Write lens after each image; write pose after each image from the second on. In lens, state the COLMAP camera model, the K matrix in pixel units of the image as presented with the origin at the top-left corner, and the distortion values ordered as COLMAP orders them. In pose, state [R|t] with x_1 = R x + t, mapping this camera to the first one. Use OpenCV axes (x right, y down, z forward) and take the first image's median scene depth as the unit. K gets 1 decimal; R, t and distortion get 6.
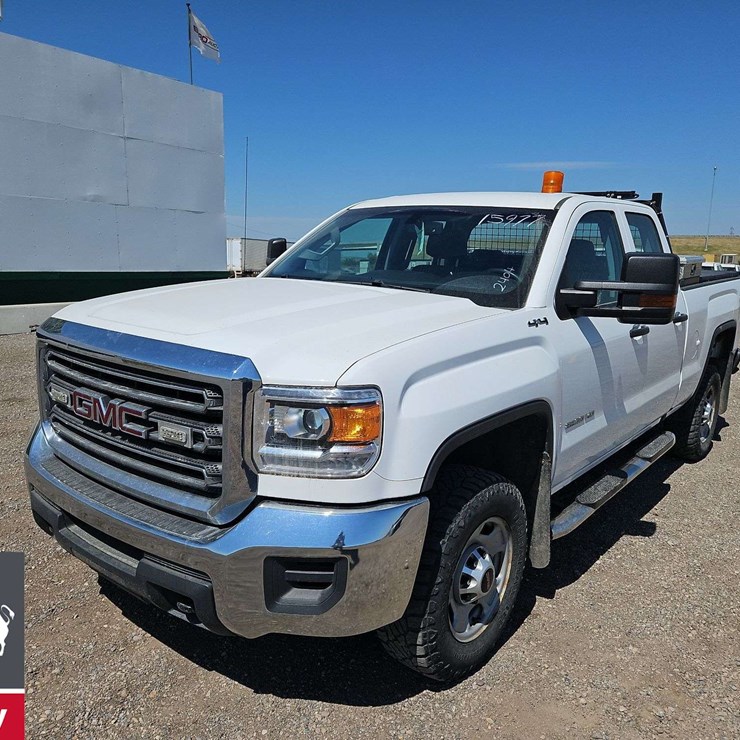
lens RADIAL K [[783.7, 0, 370.0], [0, 783.7, 370.0], [0, 0, 1]] dist [-0.002110, -0.005355]
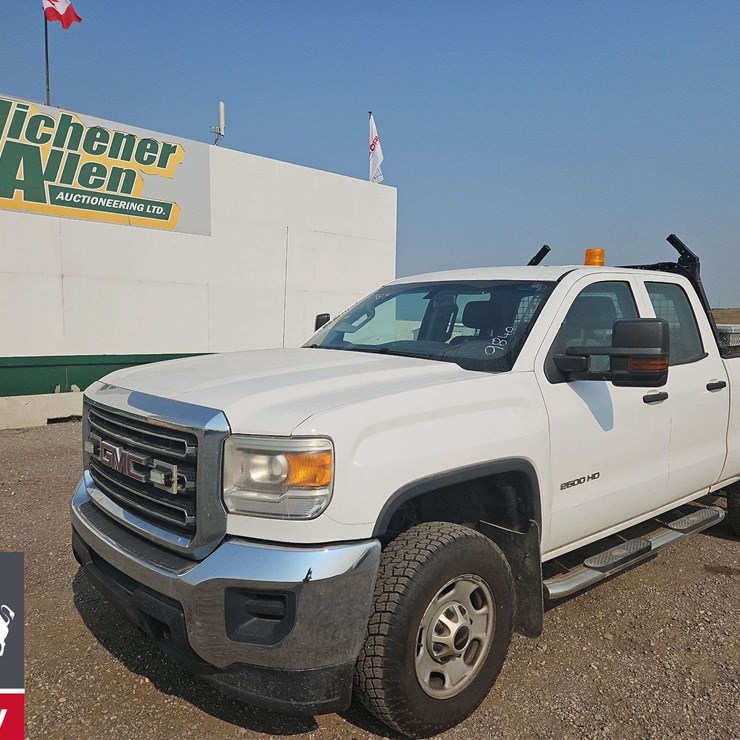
lens RADIAL K [[783.7, 0, 370.0], [0, 783.7, 370.0], [0, 0, 1]] dist [-0.002110, -0.005355]
pose [[0.985771, -0.000319, -0.168093, 0.216923], [-0.016531, 0.994967, -0.098834, 0.029223], [0.167279, 0.100207, 0.980804, -0.080073]]
